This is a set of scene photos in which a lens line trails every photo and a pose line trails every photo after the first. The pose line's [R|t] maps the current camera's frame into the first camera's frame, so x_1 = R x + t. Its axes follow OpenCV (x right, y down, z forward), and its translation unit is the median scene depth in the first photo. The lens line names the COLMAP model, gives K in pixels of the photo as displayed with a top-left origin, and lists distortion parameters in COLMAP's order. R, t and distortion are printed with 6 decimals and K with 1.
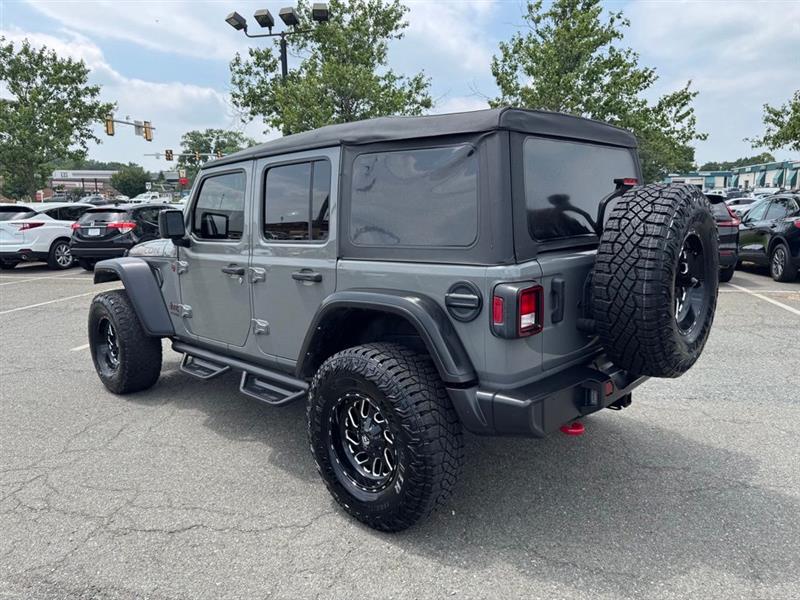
lens RADIAL K [[564.8, 0, 389.4], [0, 564.8, 282.7], [0, 0, 1]] dist [0.034899, -0.046231]
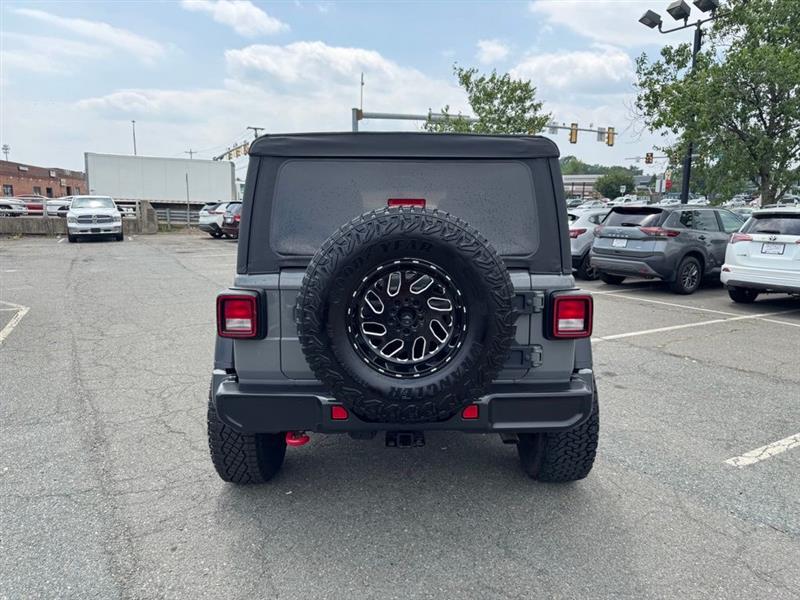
lens RADIAL K [[564.8, 0, 405.3], [0, 564.8, 284.5], [0, 0, 1]] dist [0.034899, -0.046231]
pose [[0.695258, 0.117796, -0.709042, 0.170626], [-0.118648, 0.991755, 0.048423, -0.015089], [0.708900, 0.050460, 0.703502, 0.056892]]
